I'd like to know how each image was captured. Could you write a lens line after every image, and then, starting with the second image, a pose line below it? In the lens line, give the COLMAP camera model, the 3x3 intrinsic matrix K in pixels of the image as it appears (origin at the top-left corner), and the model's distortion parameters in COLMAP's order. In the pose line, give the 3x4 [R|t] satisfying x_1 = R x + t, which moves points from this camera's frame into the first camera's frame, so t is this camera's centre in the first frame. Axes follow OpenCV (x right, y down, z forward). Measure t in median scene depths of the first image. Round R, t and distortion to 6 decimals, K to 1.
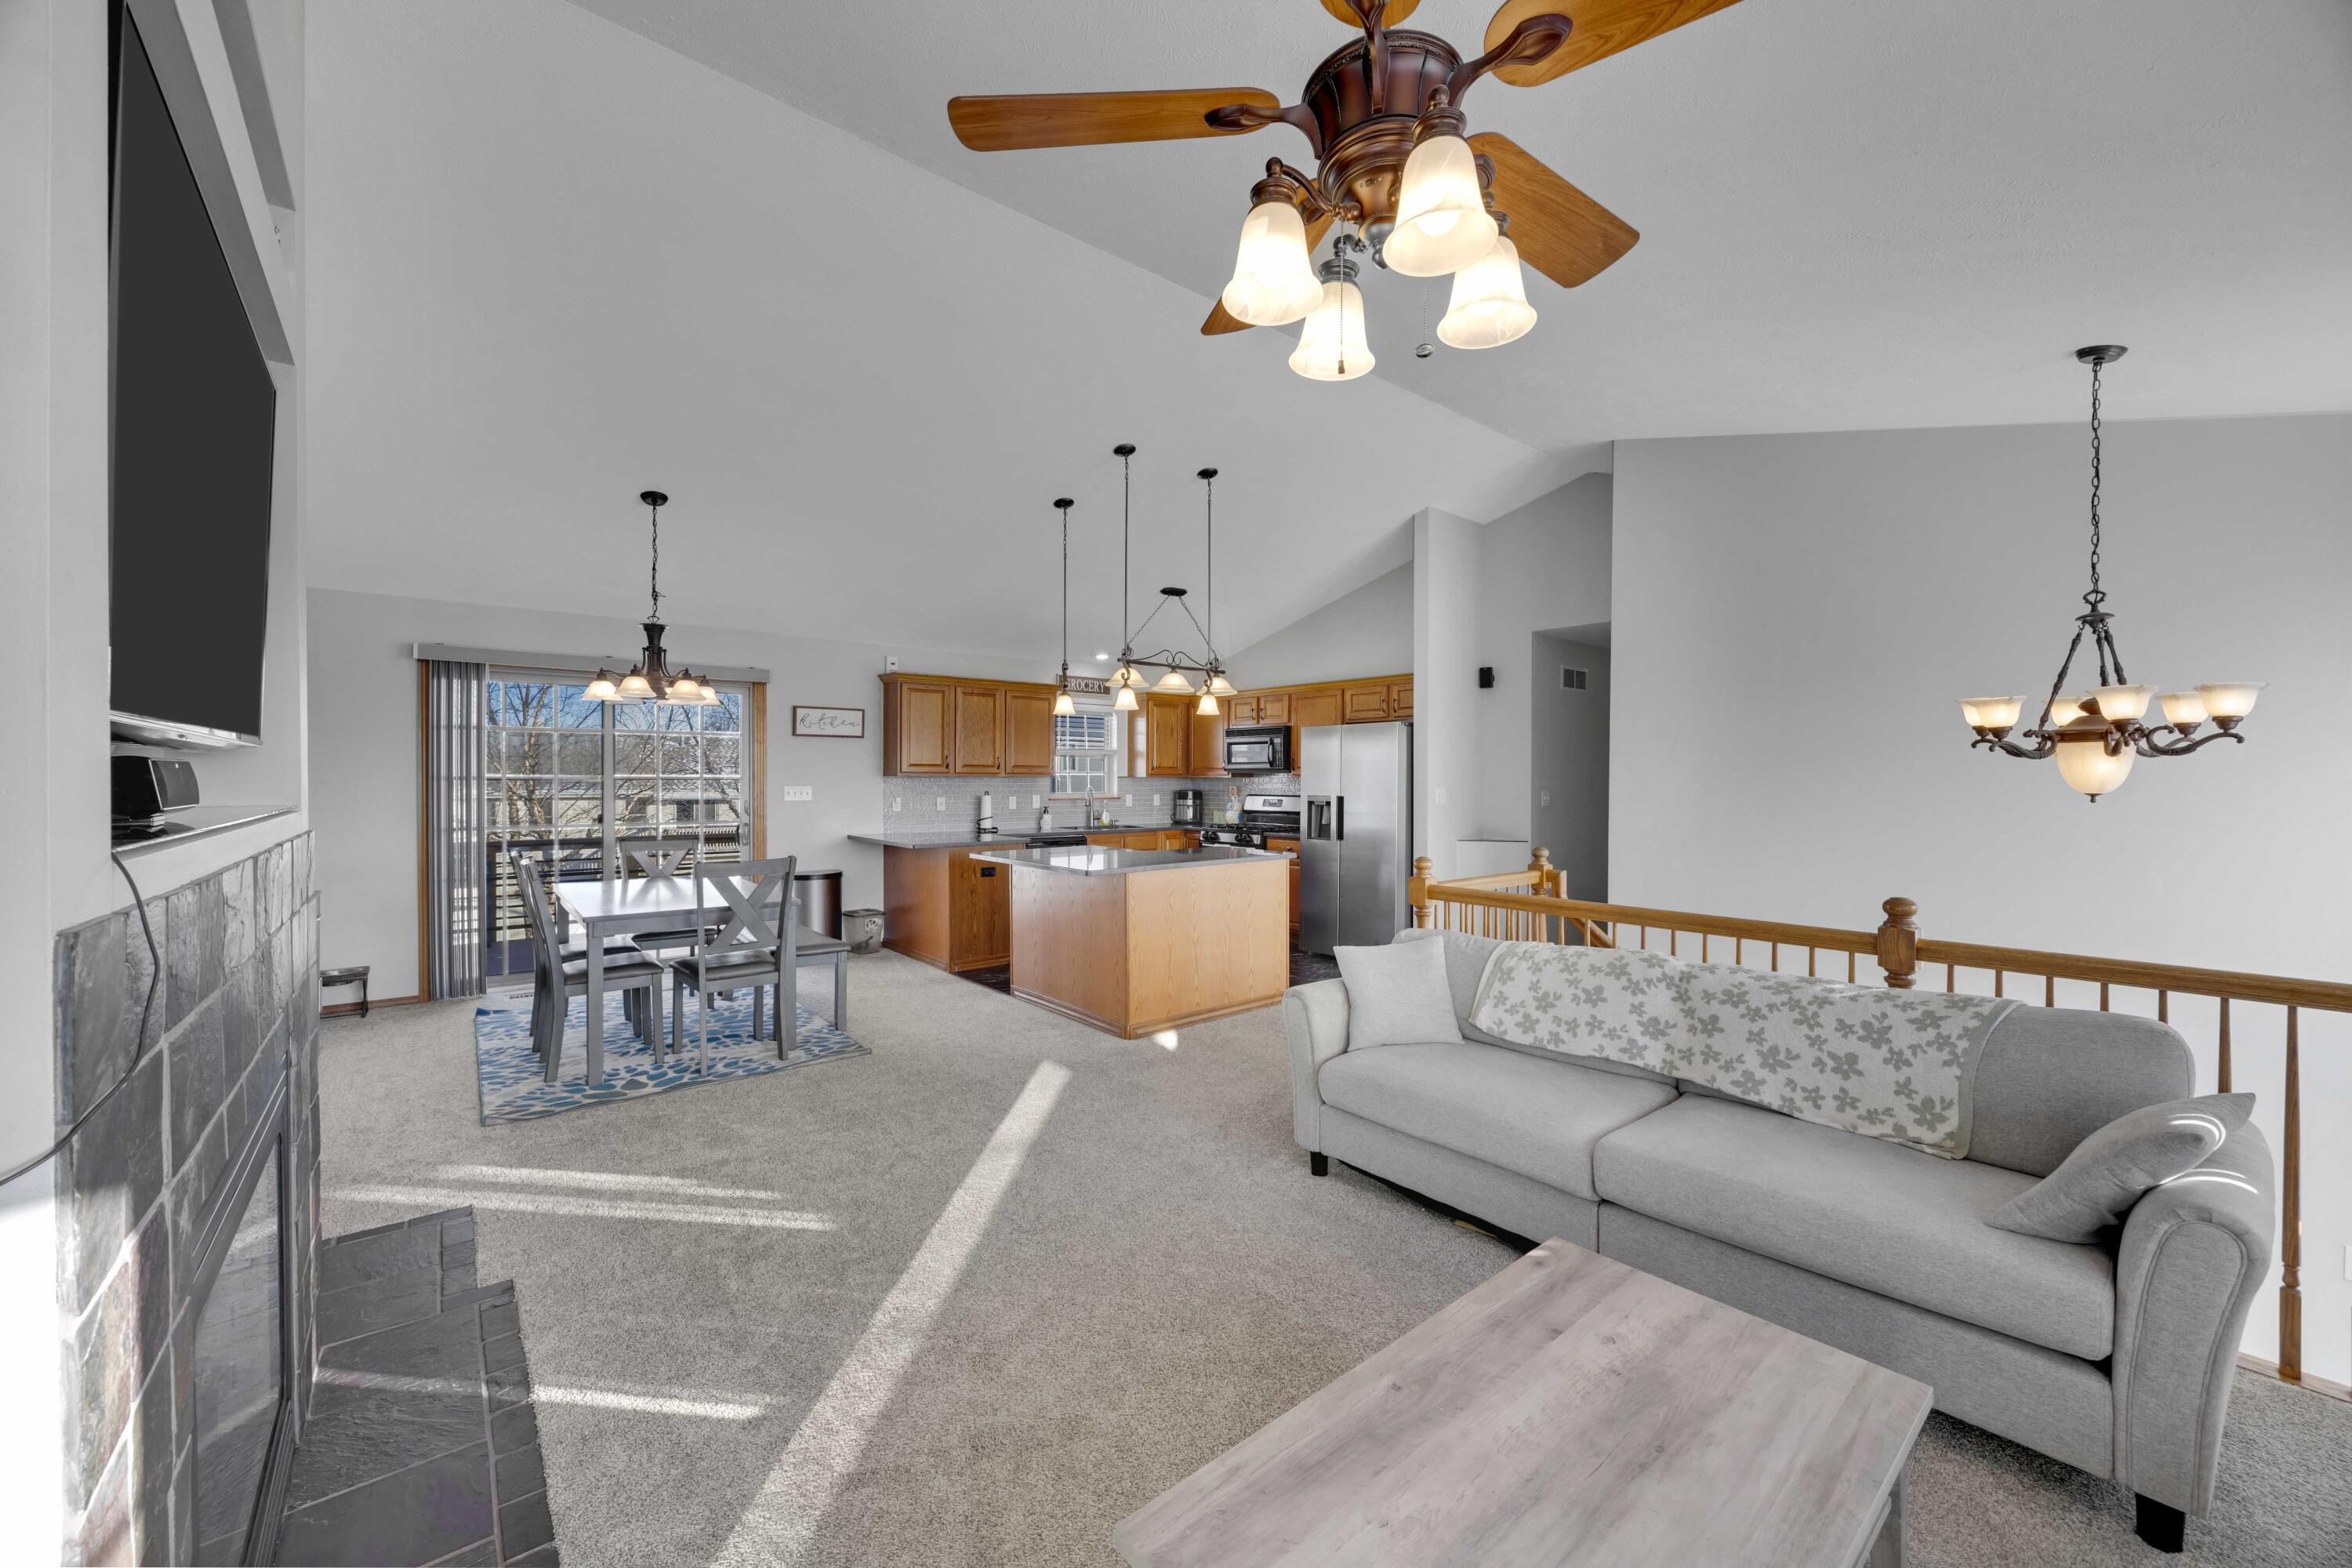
lens RADIAL K [[902.4, 0, 1178.4], [0, 902.4, 781.3], [0, 0, 1]] dist [-0.001610, 0.000951]
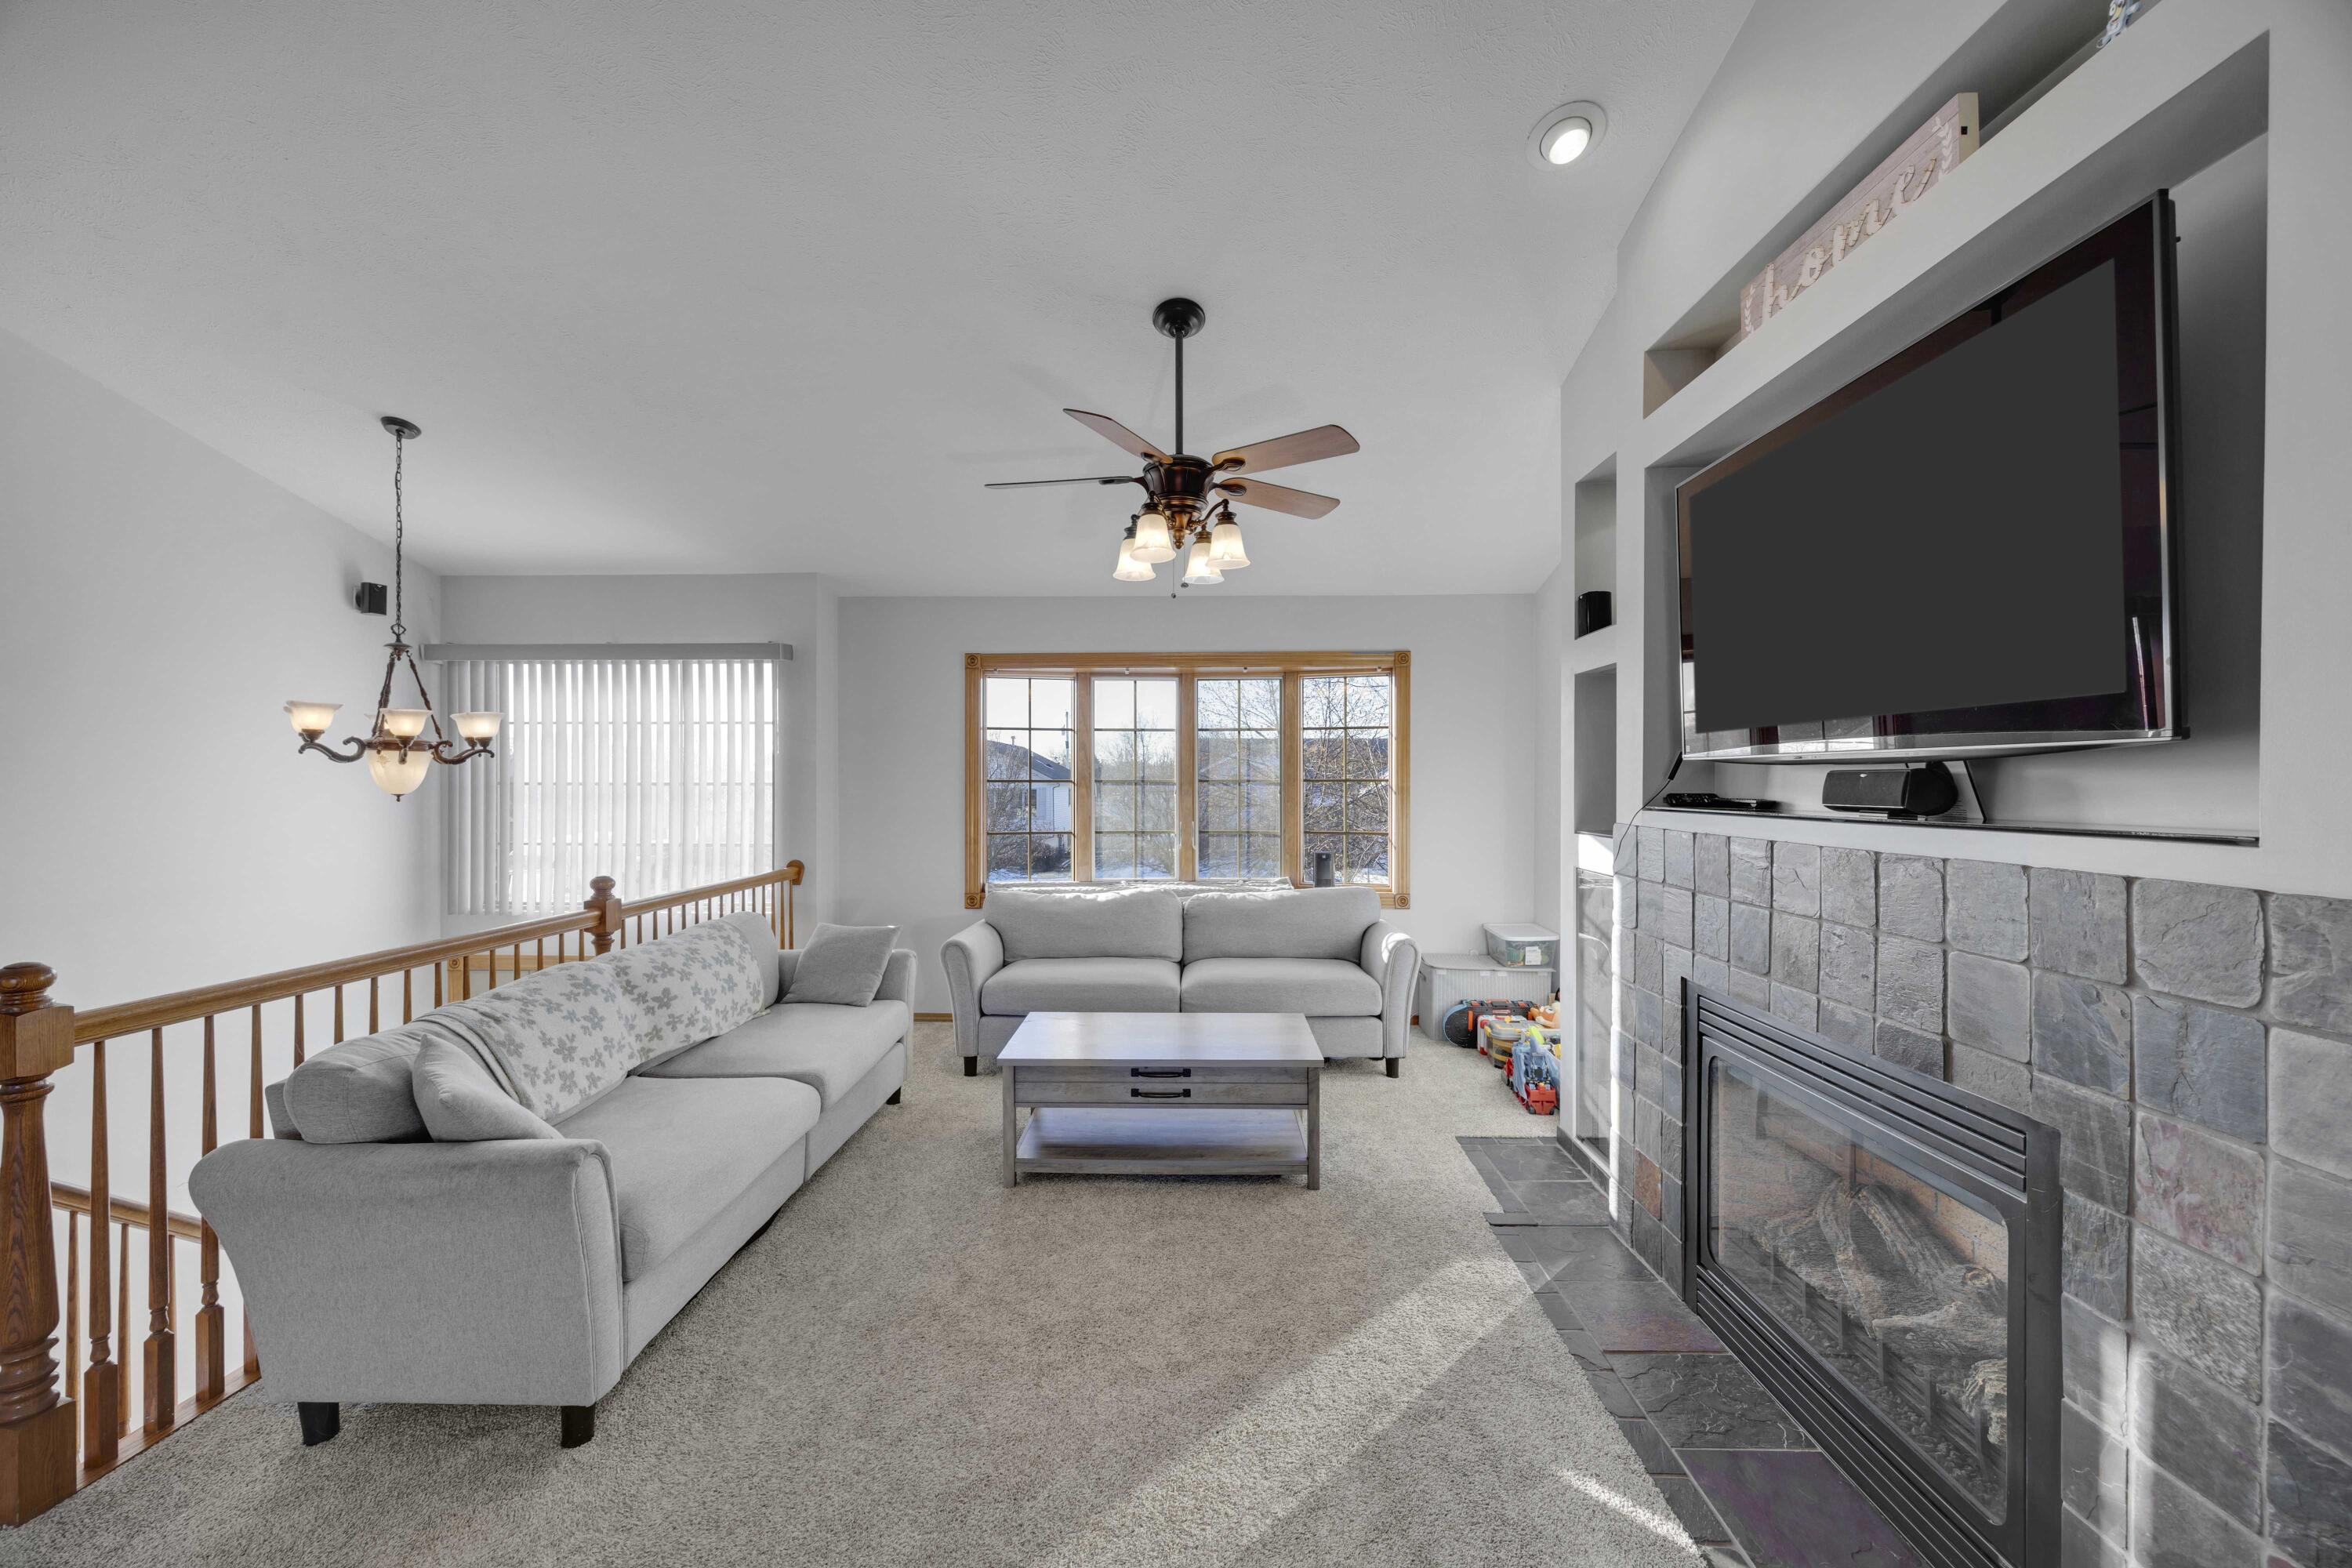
lens RADIAL K [[902.4, 0, 1188.0], [0, 902.4, 782.9], [0, 0, 1]] dist [-0.001610, 0.000951]
pose [[-0.751123, -0.001435, 0.660161, -0.580649], [0.004098, 0.999968, 0.006837, -0.005584], [-0.660150, 0.007840, -0.751093, 1.254838]]
